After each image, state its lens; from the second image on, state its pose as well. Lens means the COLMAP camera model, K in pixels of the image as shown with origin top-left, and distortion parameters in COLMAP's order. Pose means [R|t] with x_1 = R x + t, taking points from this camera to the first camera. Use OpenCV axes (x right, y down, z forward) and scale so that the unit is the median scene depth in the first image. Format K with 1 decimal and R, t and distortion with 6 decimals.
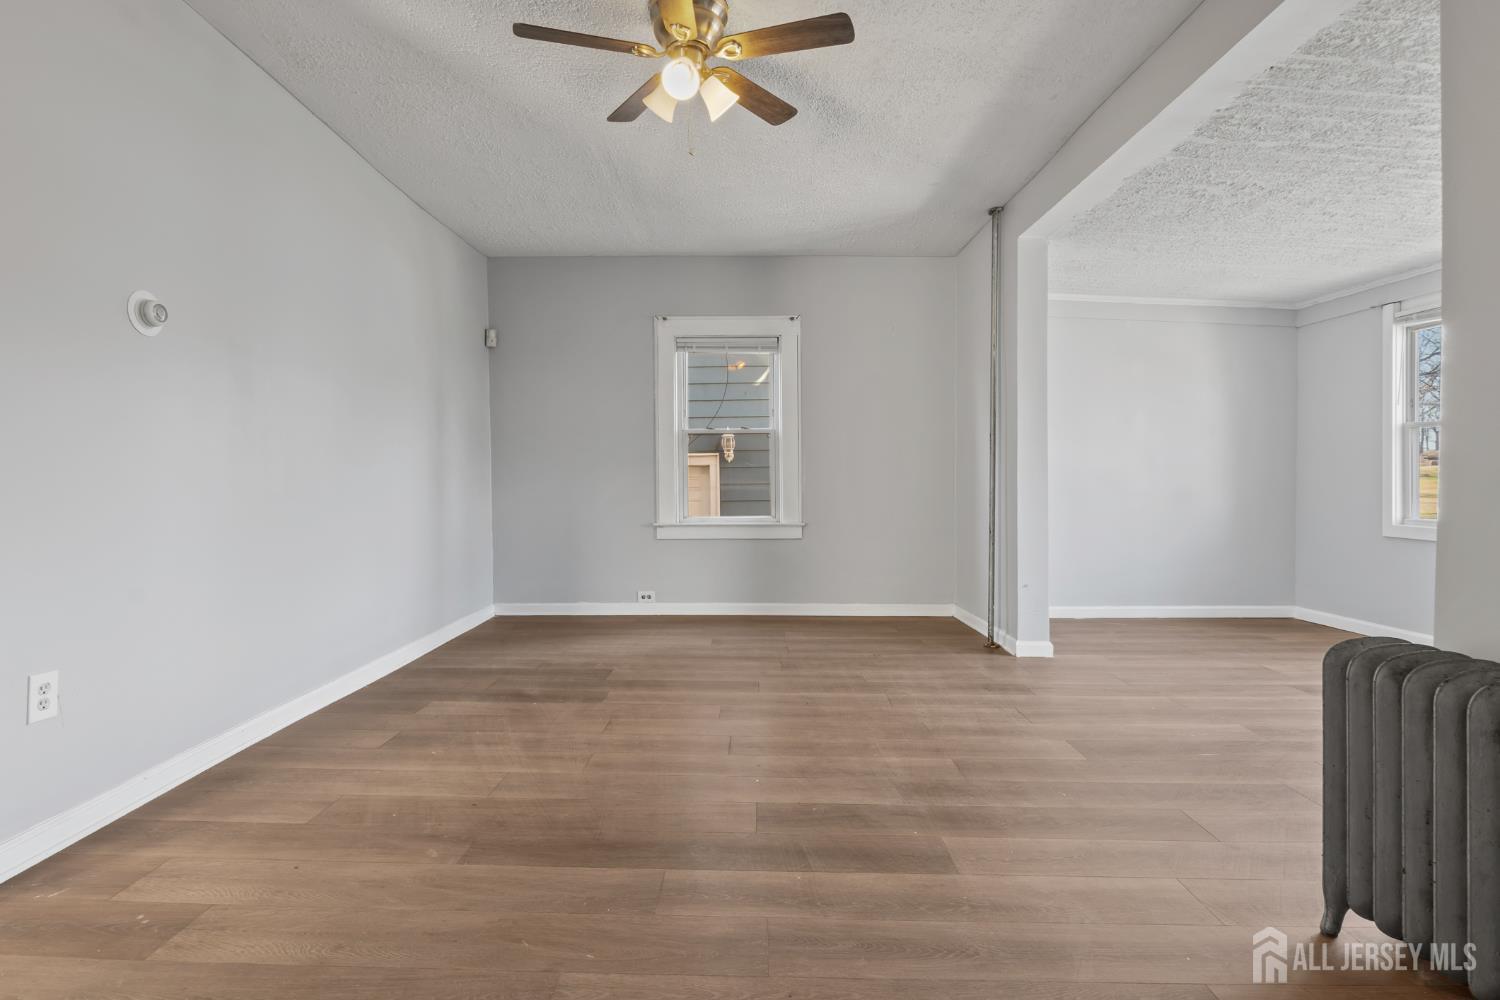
lens RADIAL K [[725.6, 0, 744.9], [0, 725.6, 486.7], [0, 0, 1]] dist [-0.005174, -0.000214]
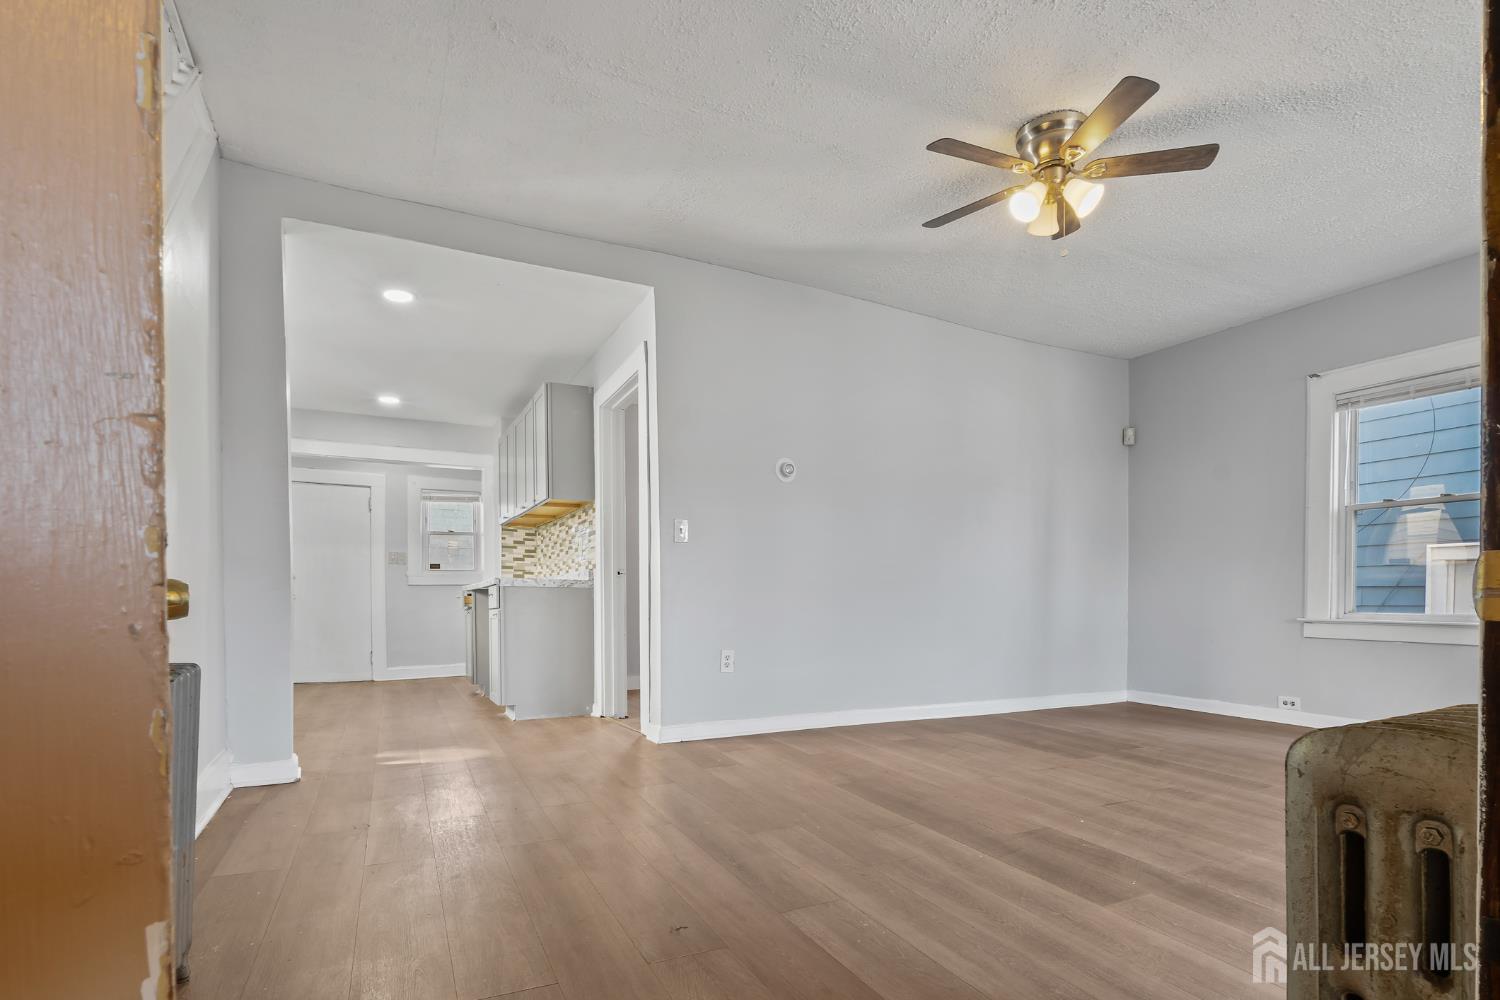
lens RADIAL K [[733.6, 0, 748.5], [0, 733.6, 610.4], [0, 0, 1]] dist [-0.002682, -0.000364]
pose [[0.457589, 0.024041, -0.888839, 0.628813], [-0.017062, 0.999688, 0.018255, 0.066315], [0.889000, 0.006812, 0.457857, 0.046132]]
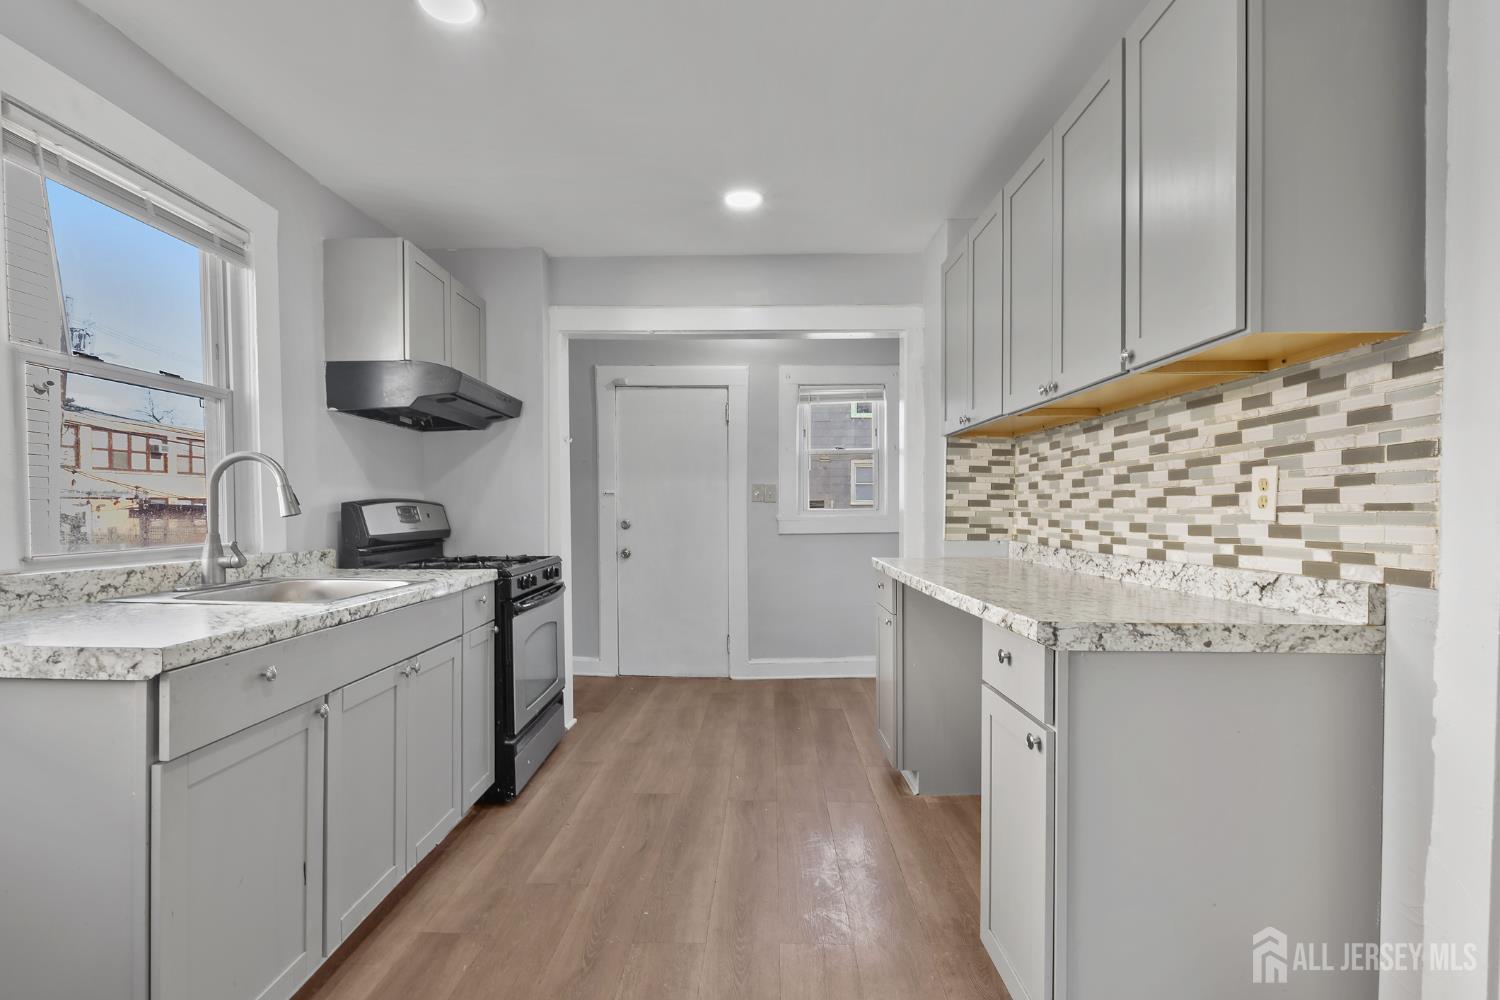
lens RADIAL K [[702.4, 0, 747.1], [0, 702.4, 521.6], [0, 0, 1]] dist [-0.002209, -0.000136]
pose [[-0.010414, 0.036903, -0.999265, -0.615096], [-0.012032, 0.999242, 0.037028, -0.044092], [0.999873, 0.012409, -0.009962, 0.105981]]
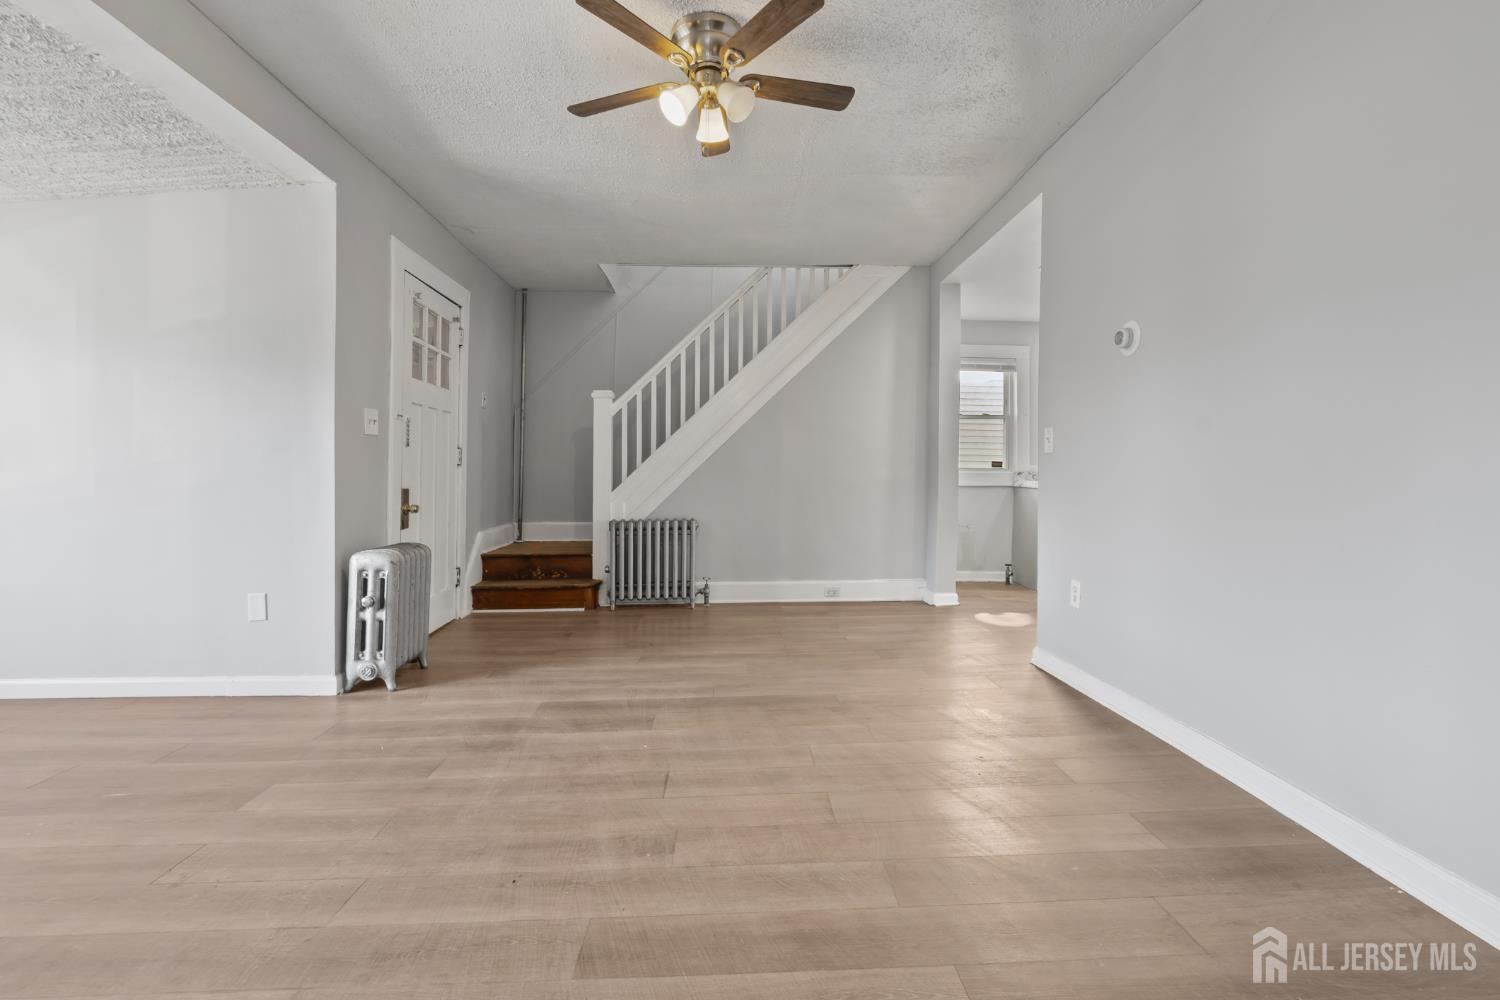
lens RADIAL K [[716.5, 0, 750.4], [0, 716.5, 473.5], [0, 0, 1]] dist [-0.002954, -0.000882]
pose [[-0.998848, 0.011680, -0.046544, -0.080321], [0.010941, 0.999811, 0.016095, -0.020738], [0.046724, 0.015567, -0.998787, 1.742103]]
